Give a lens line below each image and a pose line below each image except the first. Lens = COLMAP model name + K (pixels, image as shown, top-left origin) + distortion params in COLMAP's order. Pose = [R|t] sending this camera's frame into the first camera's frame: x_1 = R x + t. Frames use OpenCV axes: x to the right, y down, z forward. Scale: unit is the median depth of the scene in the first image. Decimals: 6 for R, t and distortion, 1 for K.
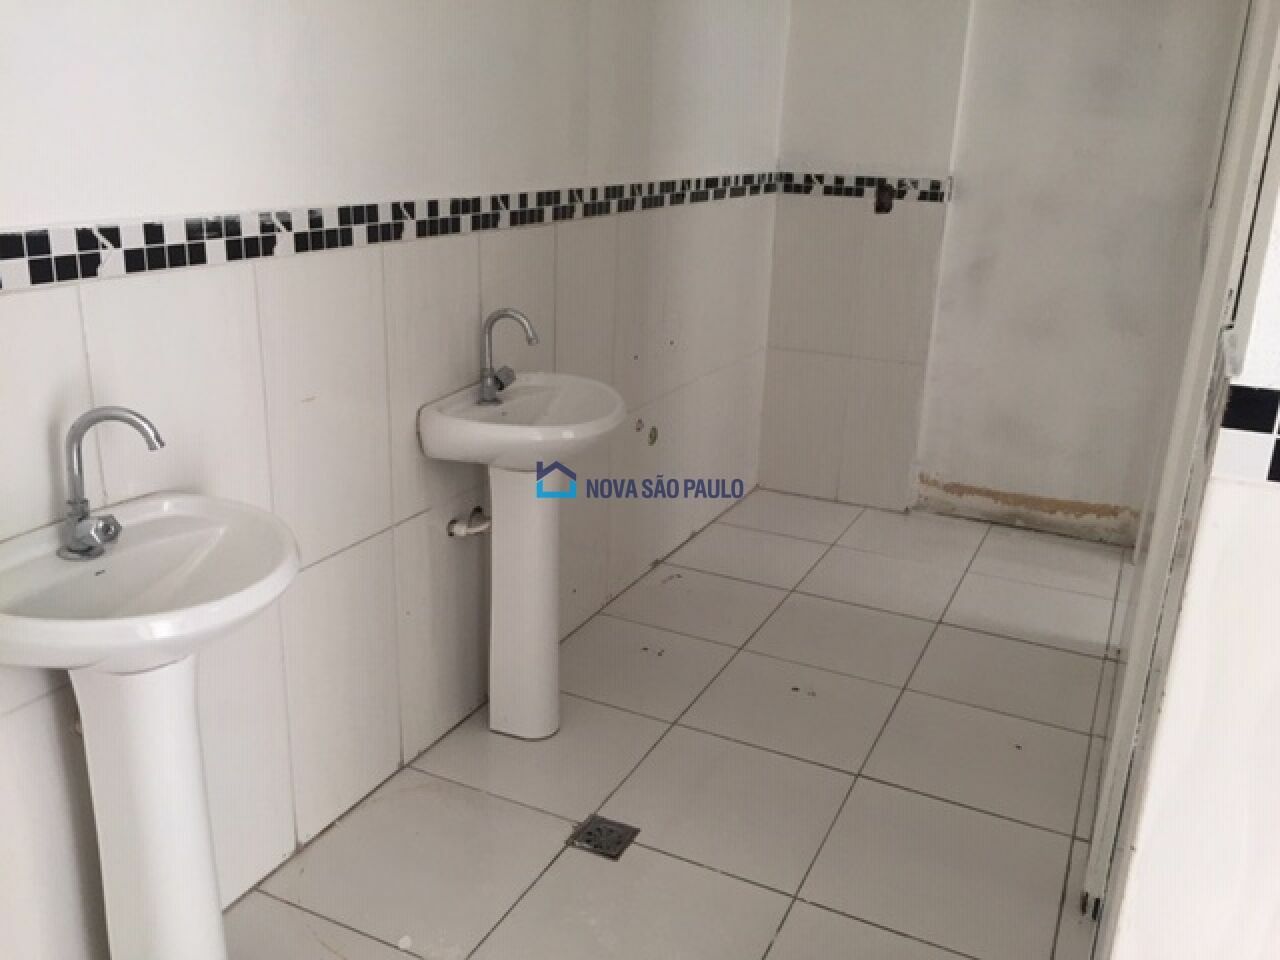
lens RADIAL K [[1093.7, 0, 639.1], [0, 1093.7, 482.7], [0, 0, 1]] dist [0.018414, 0.004525]
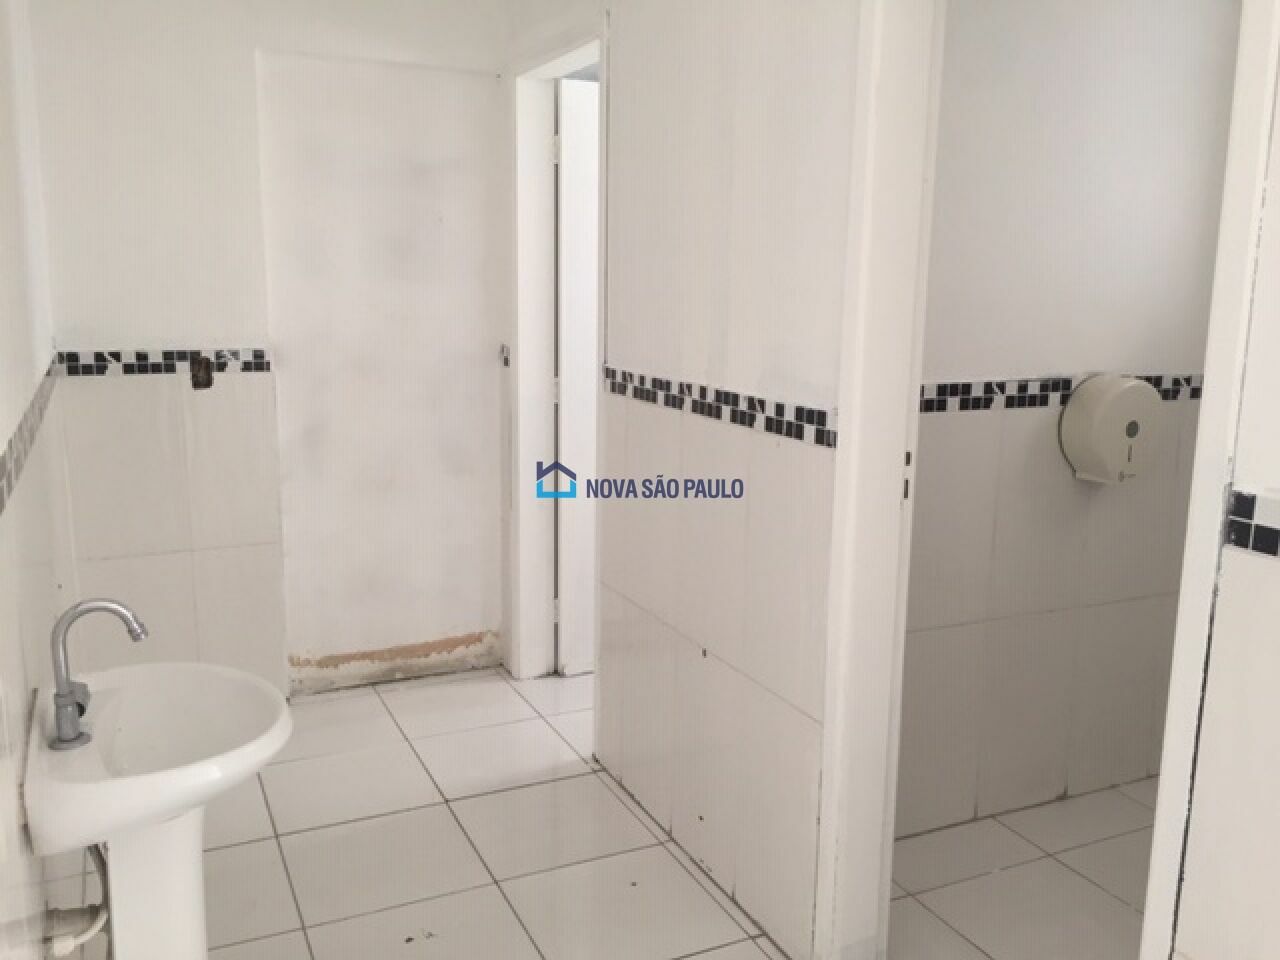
lens RADIAL K [[1093.7, 0, 640.7], [0, 1093.7, 477.8], [0, 0, 1]] dist [0.018414, 0.004525]
pose [[0.619729, -0.166982, 0.766846, -0.253956], [0.252772, 0.967505, 0.006396, -0.089754], [-0.742995, 0.189873, 0.641799, 0.170562]]
